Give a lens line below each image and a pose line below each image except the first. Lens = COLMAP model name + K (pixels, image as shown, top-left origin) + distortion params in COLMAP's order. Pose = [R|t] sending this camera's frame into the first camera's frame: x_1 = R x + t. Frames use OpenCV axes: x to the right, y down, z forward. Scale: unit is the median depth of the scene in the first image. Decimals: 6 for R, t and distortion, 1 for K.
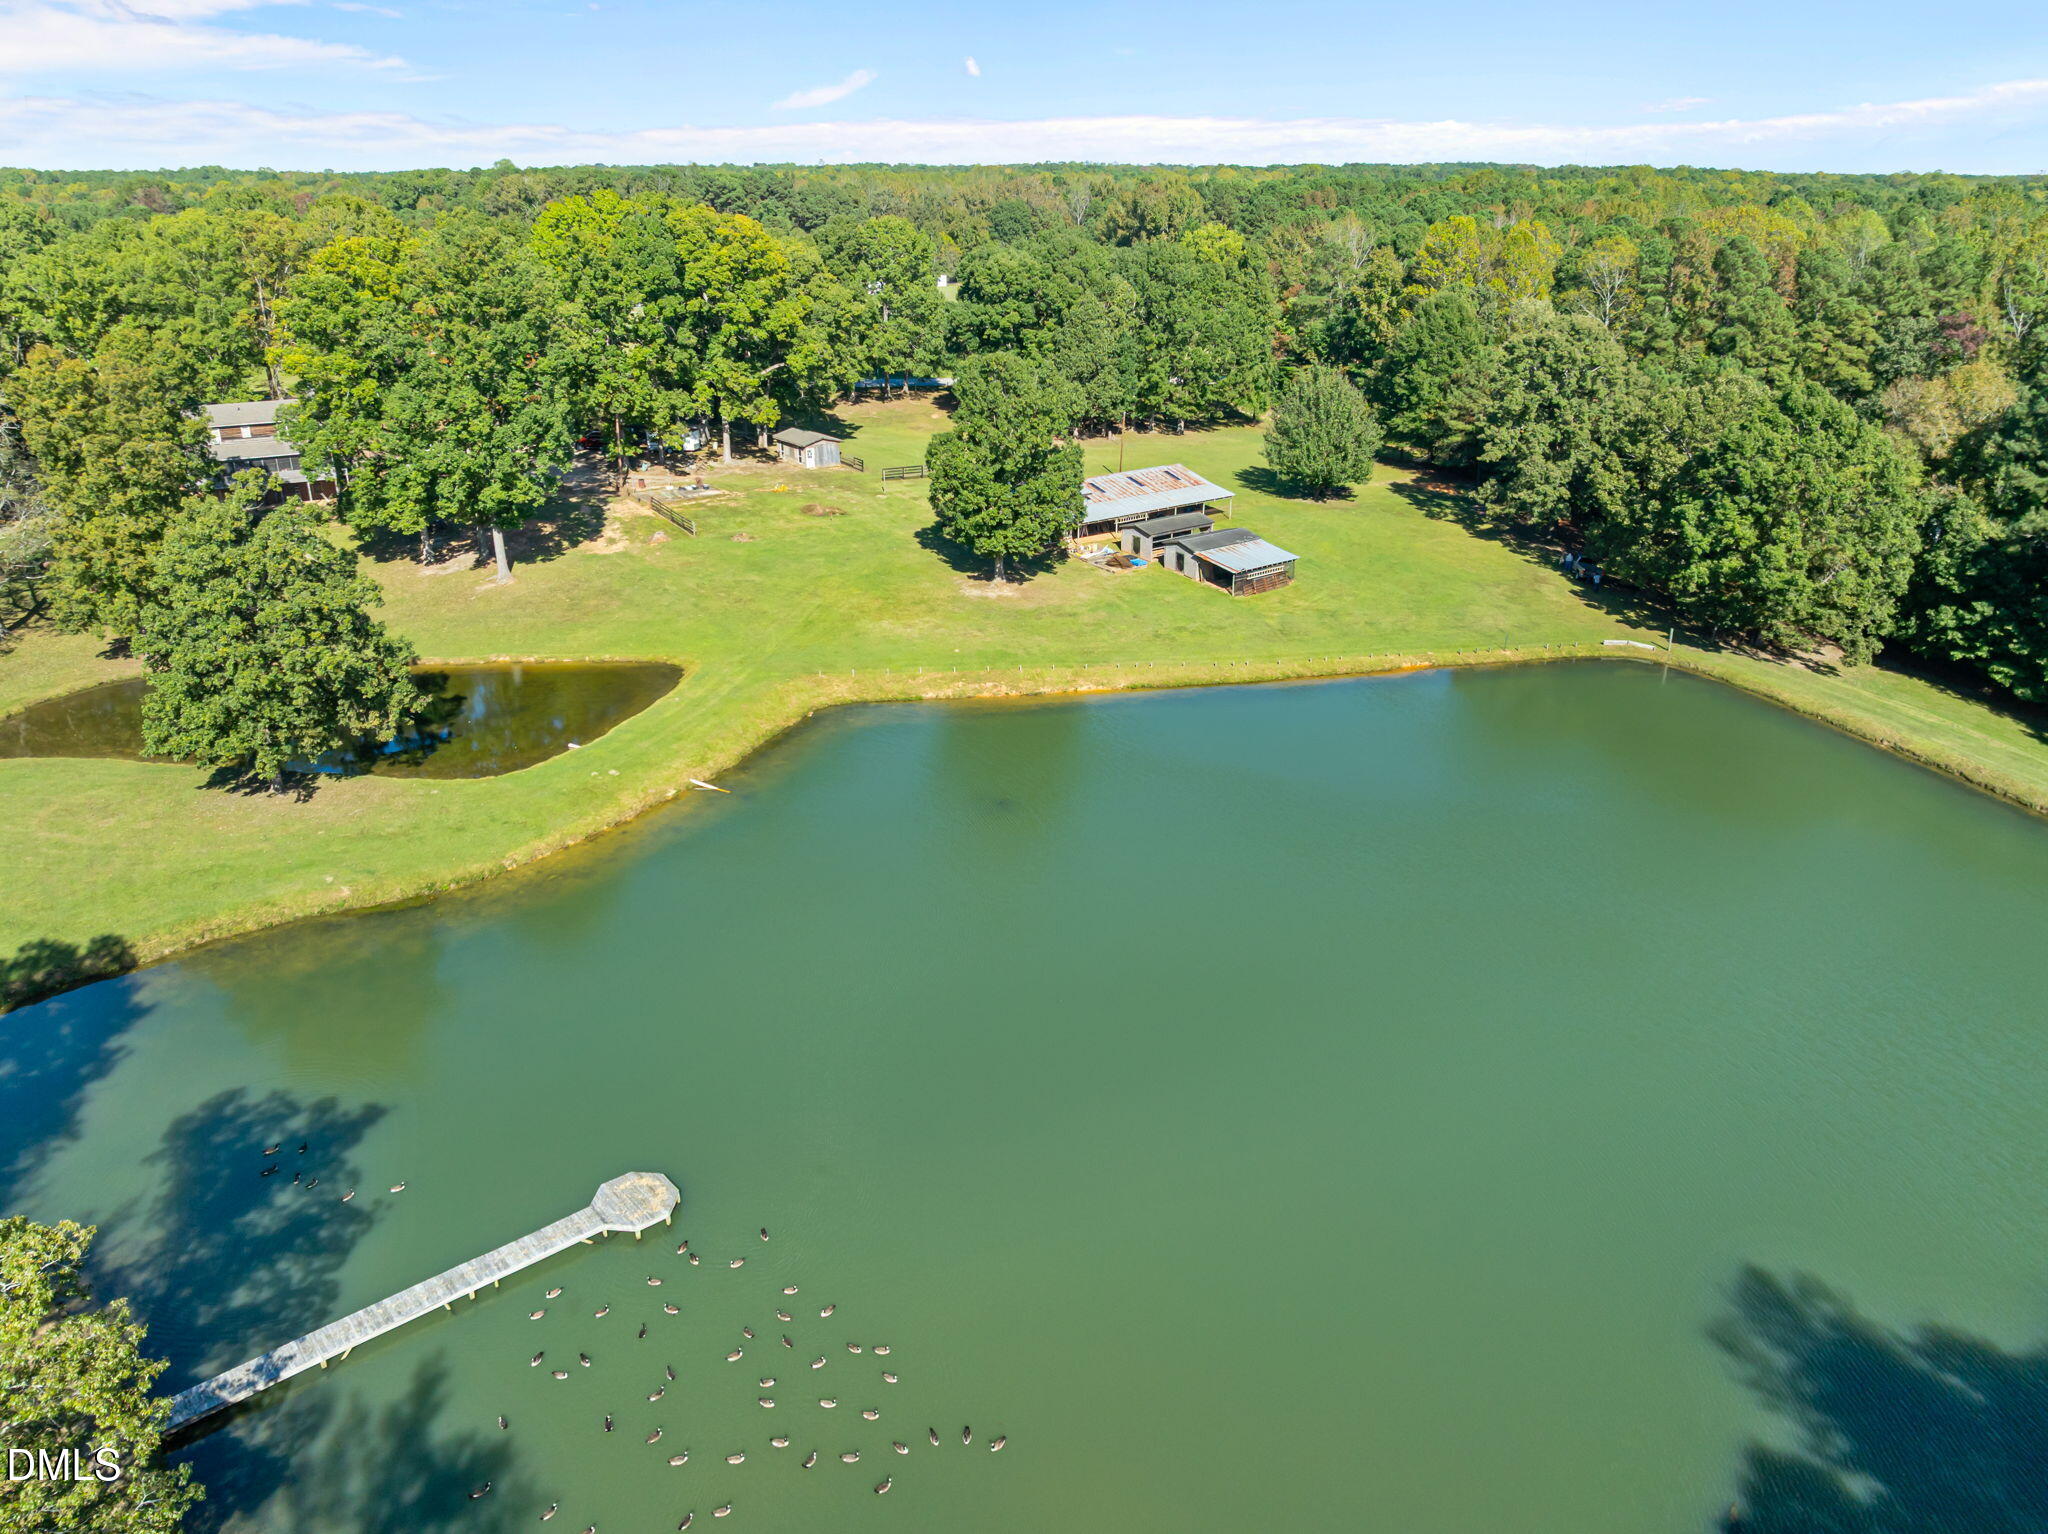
lens RADIAL K [[1421.3, 0, 1033.9], [0, 1421.3, 799.6], [0, 0, 1]] dist [-0.023868, -0.026316]
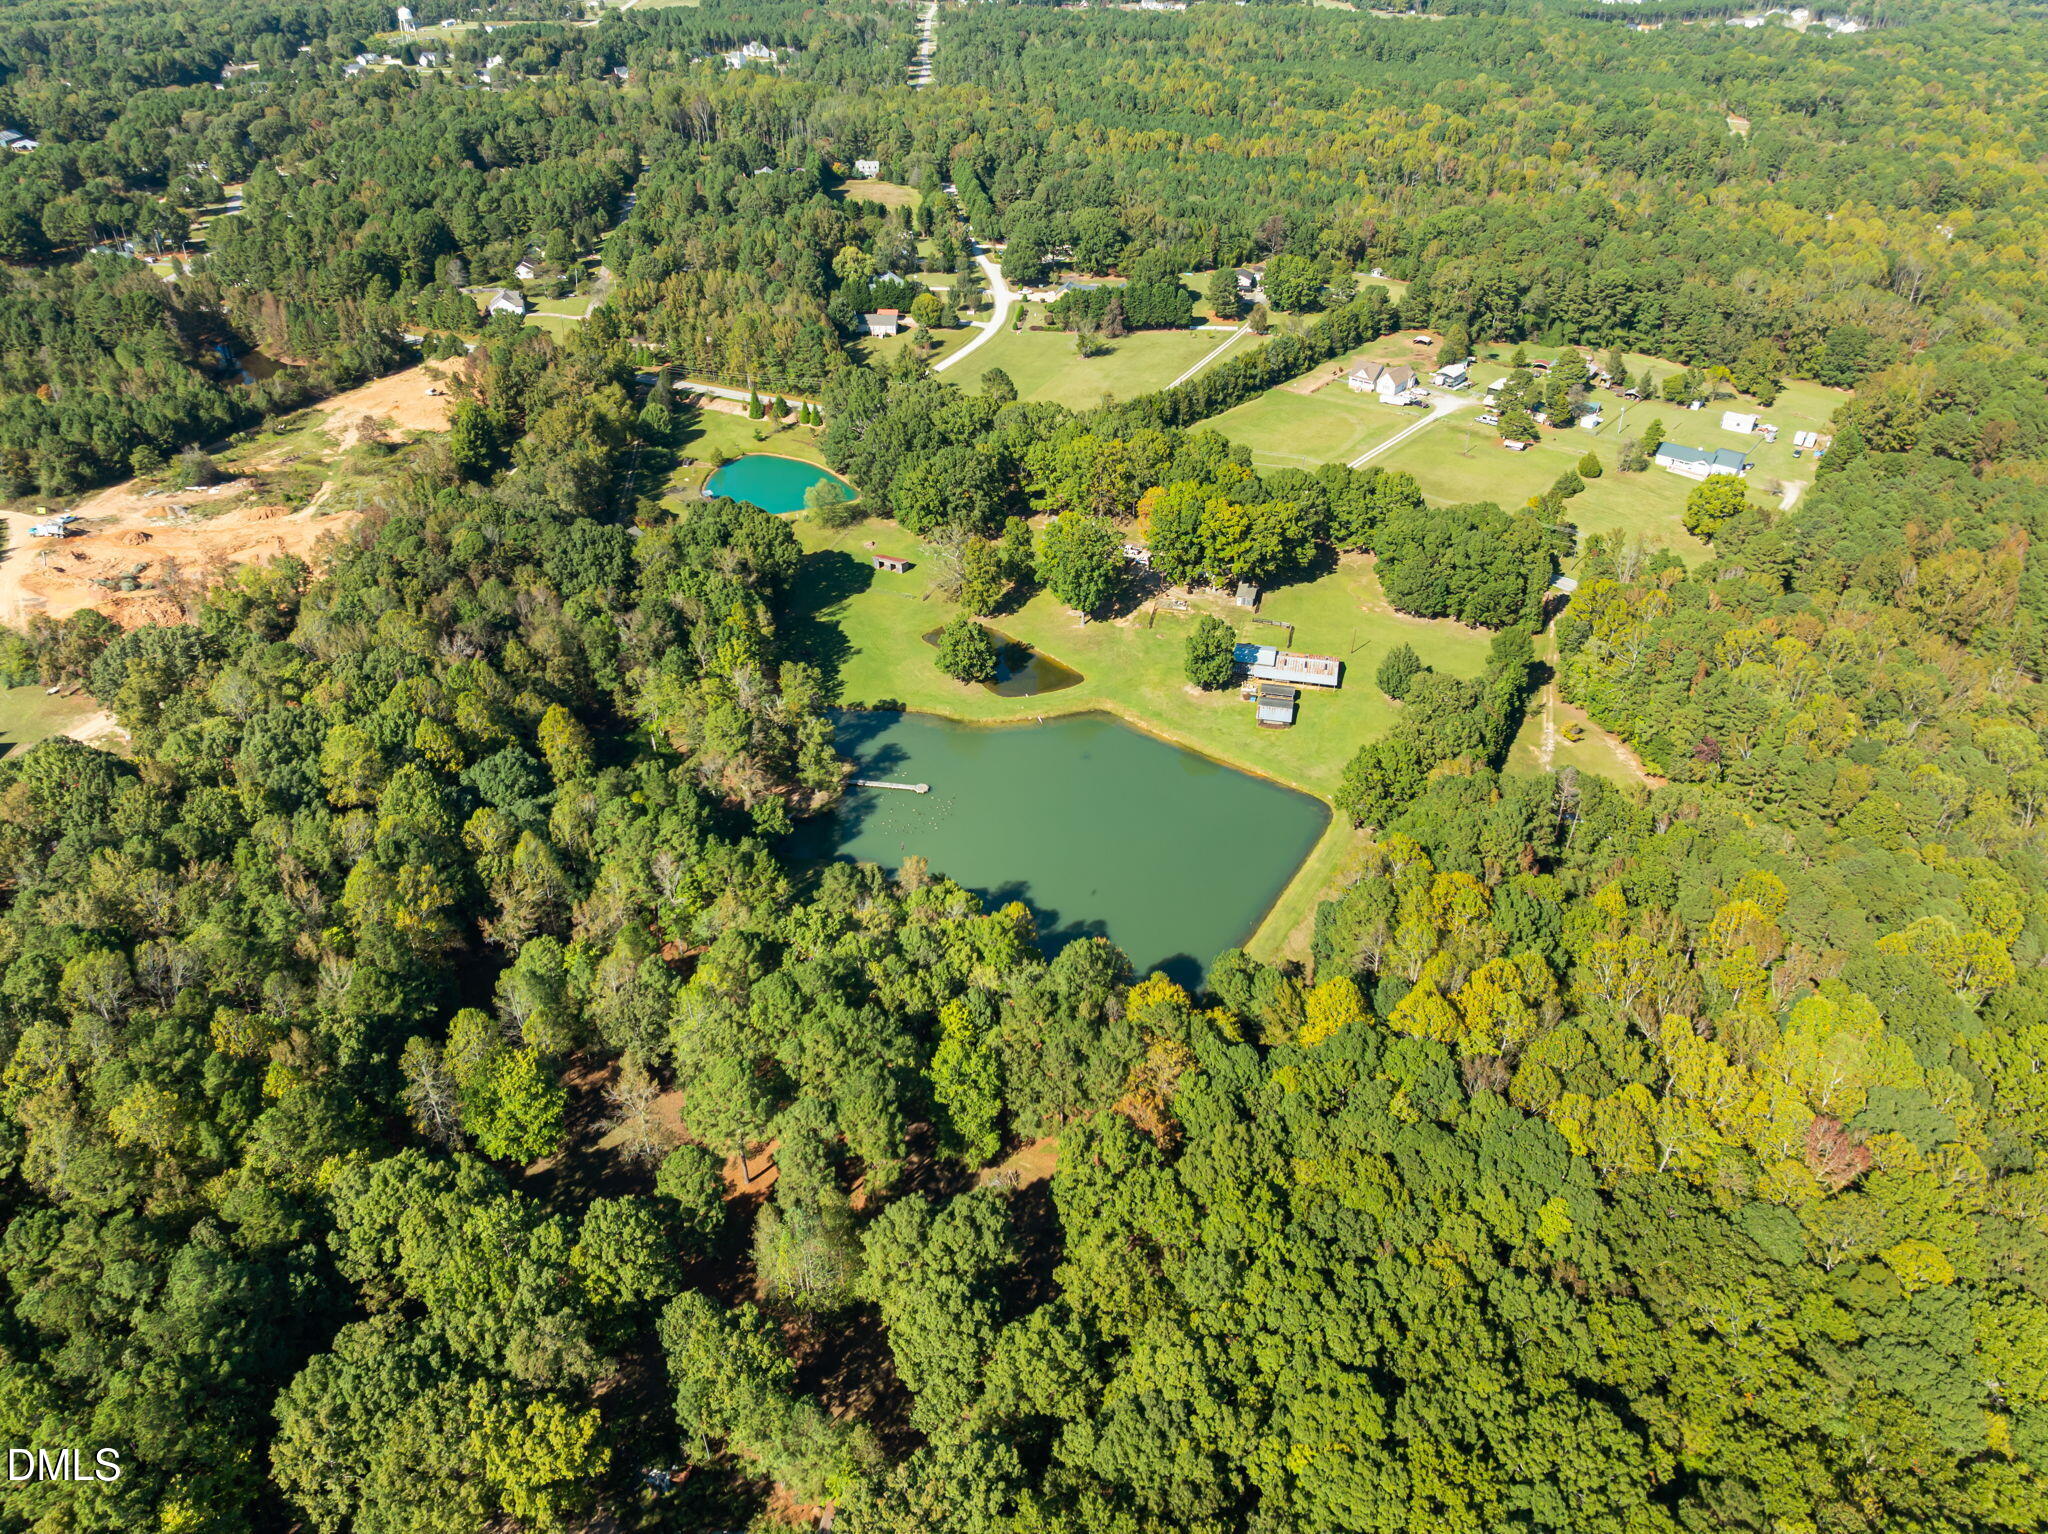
lens RADIAL K [[1444.4, 0, 1018.0], [0, 1444.4, 761.0], [0, 0, 1]] dist [-0.000179, -0.090316]
pose [[0.648711, 0.413233, -0.639071, 2.001263], [-0.317369, 0.910130, 0.266347, -0.819359], [0.691701, 0.030040, 0.721559, -1.622831]]
